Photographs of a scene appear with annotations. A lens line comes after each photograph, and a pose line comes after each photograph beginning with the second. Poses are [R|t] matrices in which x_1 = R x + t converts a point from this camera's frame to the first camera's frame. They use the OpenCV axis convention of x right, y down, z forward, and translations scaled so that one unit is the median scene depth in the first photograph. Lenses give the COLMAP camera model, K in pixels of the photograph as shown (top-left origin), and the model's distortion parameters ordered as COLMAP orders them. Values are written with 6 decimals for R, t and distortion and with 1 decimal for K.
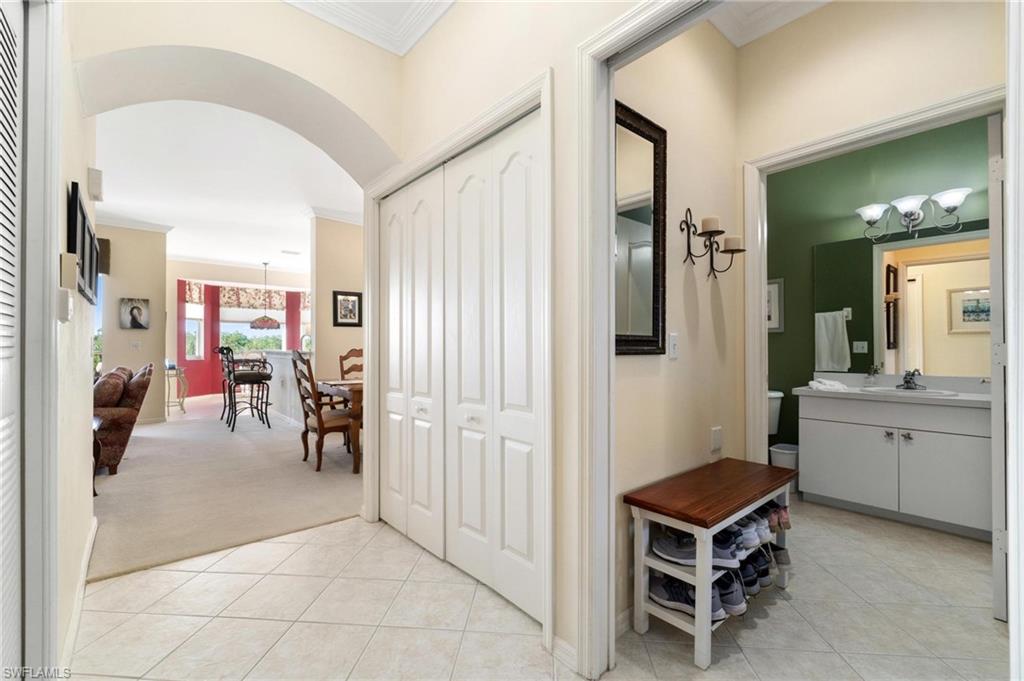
lens RADIAL K [[444.2, 0, 503.4], [0, 444.2, 346.4], [0, 0, 1]] dist [-0.003286, -0.000074]
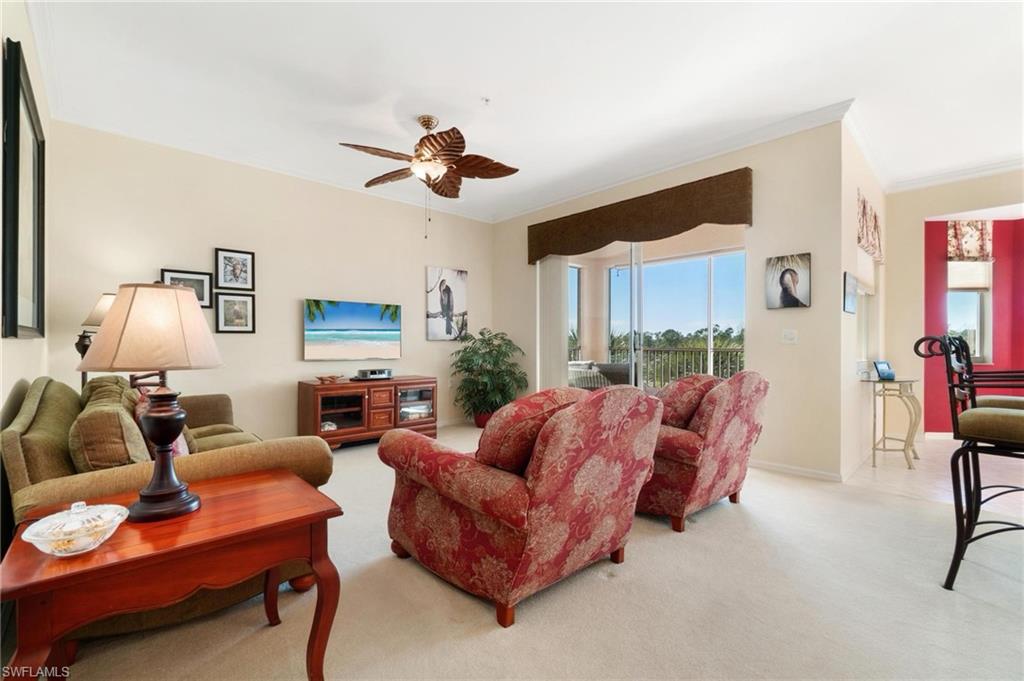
lens RADIAL K [[444.2, 0, 503.4], [0, 444.2, 346.4], [0, 0, 1]] dist [-0.003286, -0.000074]
pose [[0.045947, 0.002757, -0.998940, -0.249429], [0.002861, 0.999992, 0.002891, 0.006905], [0.998940, -0.002991, 0.045939, 0.553569]]
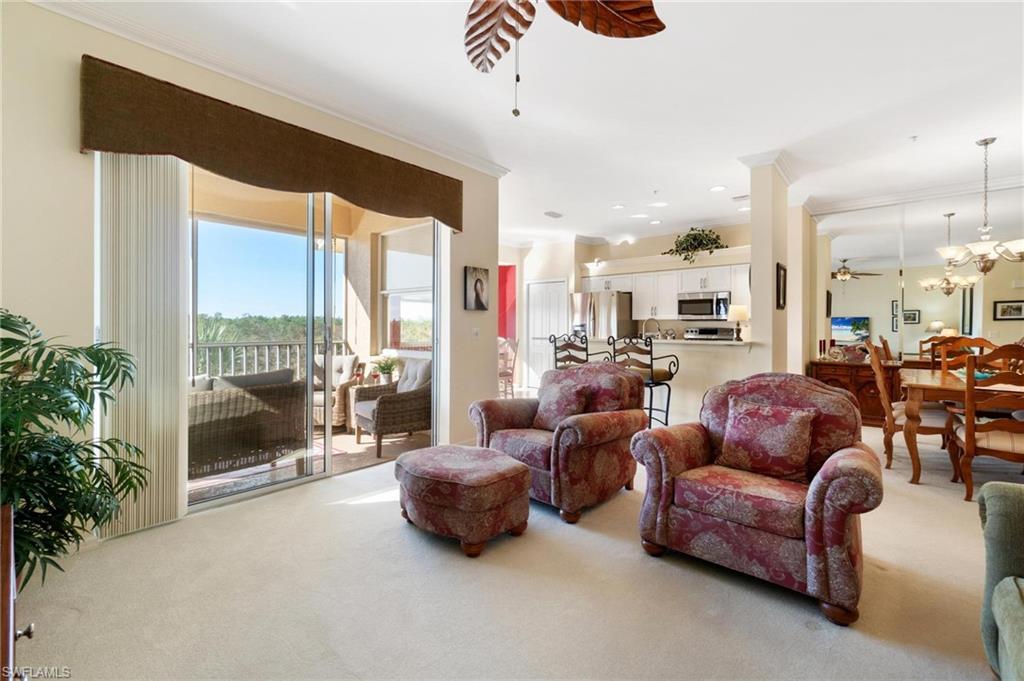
lens RADIAL K [[444.1, 0, 504.4], [0, 444.1, 327.2], [0, 0, 1]] dist [-0.002409, -0.000280]
pose [[0.989388, 0.001802, 0.145288, -0.817010], [-0.002142, 0.999995, 0.002182, -0.012314], [-0.145283, -0.002470, 0.989387, 0.261560]]
